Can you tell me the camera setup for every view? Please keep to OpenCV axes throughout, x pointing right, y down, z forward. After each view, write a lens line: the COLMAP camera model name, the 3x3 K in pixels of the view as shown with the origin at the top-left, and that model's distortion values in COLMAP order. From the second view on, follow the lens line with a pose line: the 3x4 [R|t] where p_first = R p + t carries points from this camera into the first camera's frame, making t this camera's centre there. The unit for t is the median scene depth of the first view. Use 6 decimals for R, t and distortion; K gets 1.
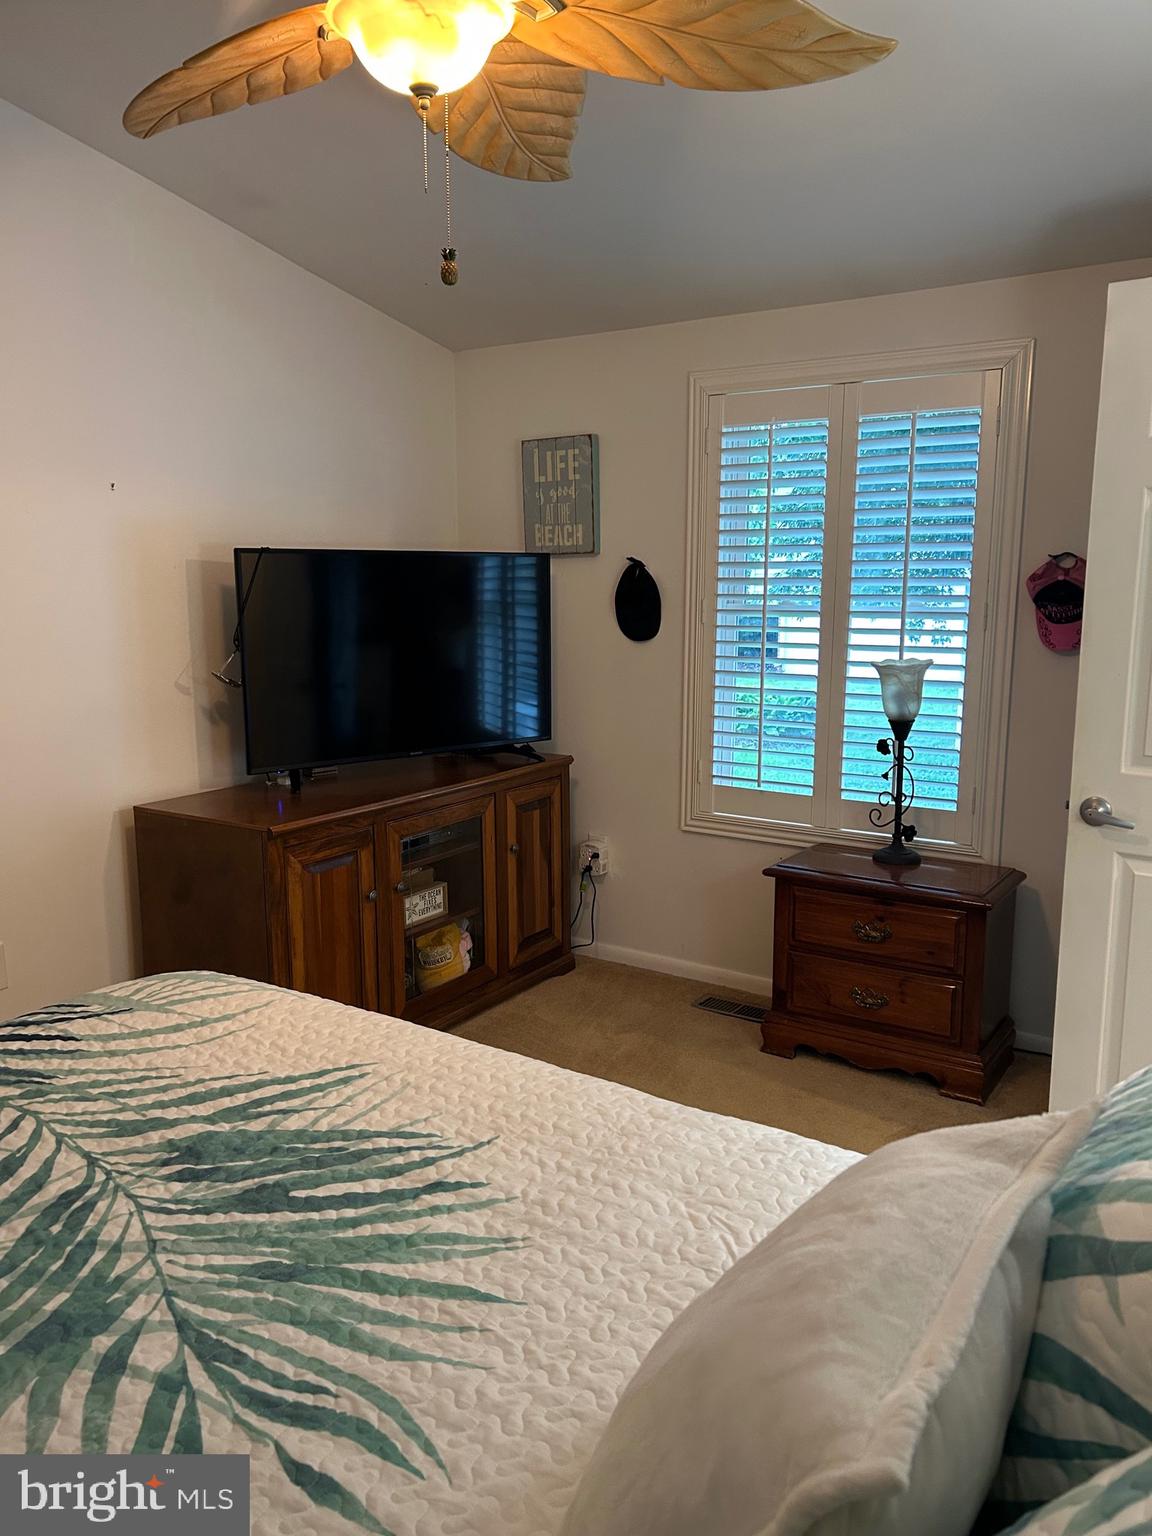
lens RADIAL K [[1151.5, 0, 582.0], [0, 1151.5, 767.2], [0, 0, 1]] dist [0.046563, -0.057739]
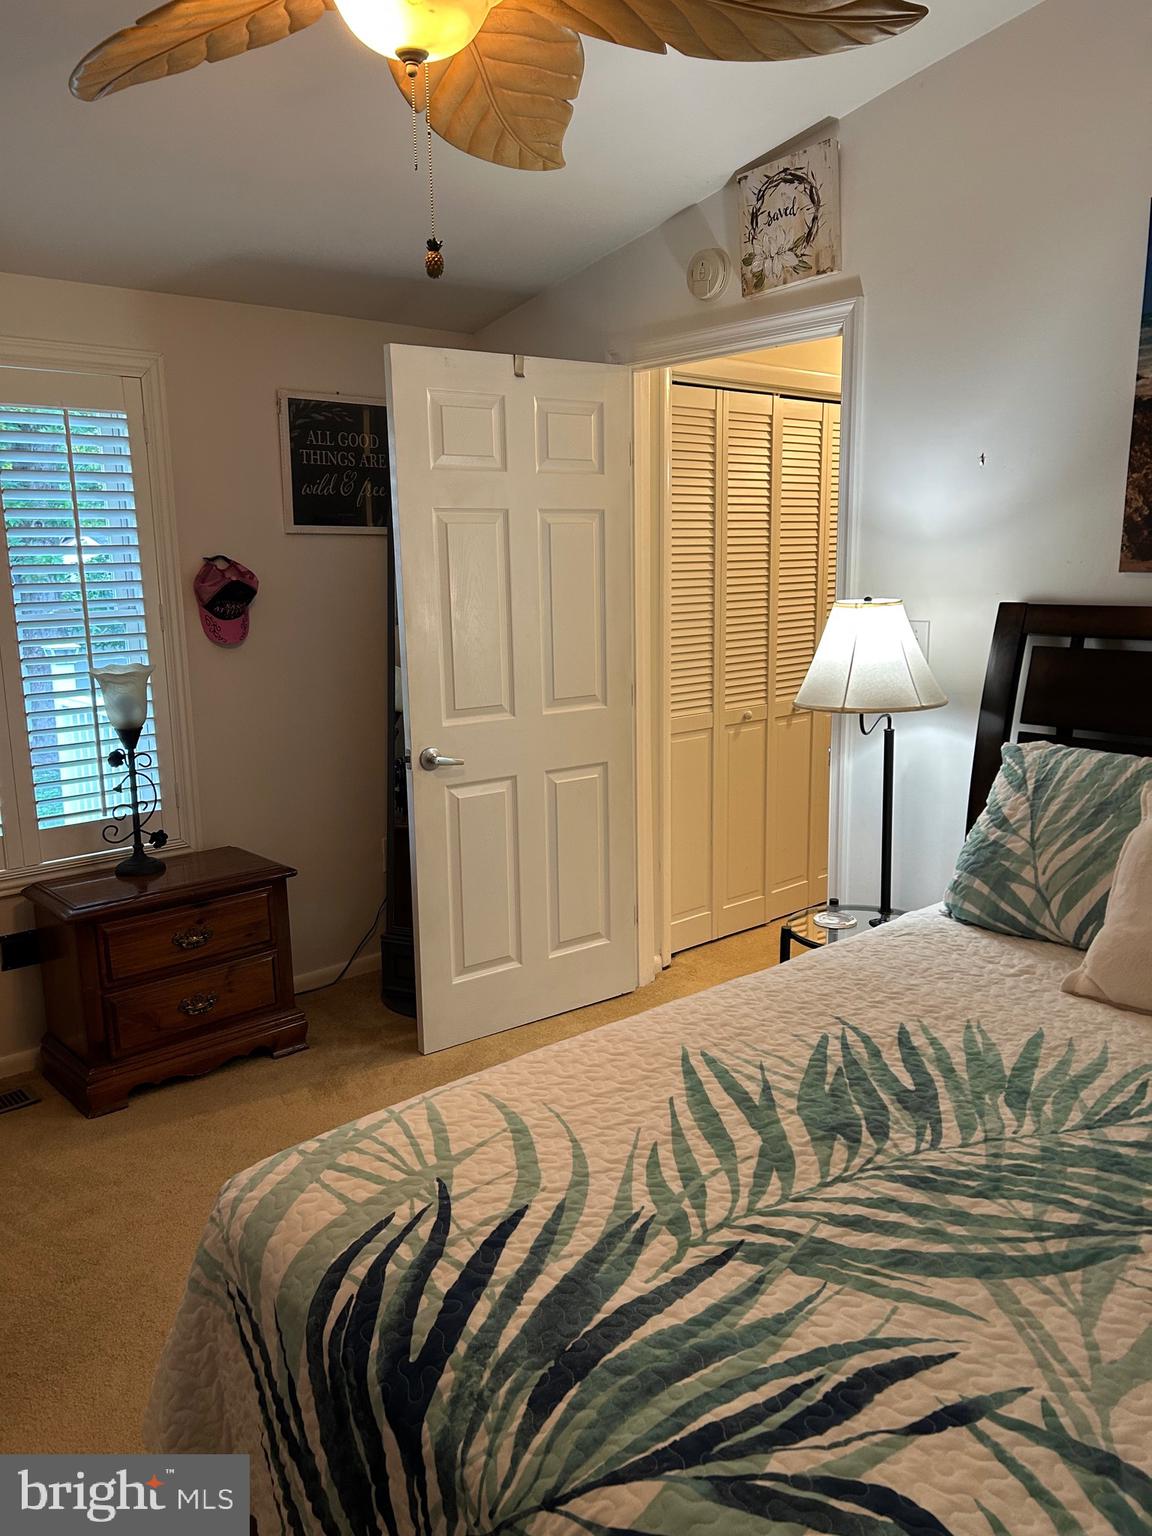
lens RADIAL K [[1151.5, 0, 583.0], [0, 1151.5, 770.2], [0, 0, 1]] dist [0.046563, -0.057739]
pose [[0.267188, -0.181882, 0.946324, -1.224424], [0.176037, 0.974714, 0.137635, -0.161880], [-0.947429, 0.129813, 0.292450, 0.787147]]
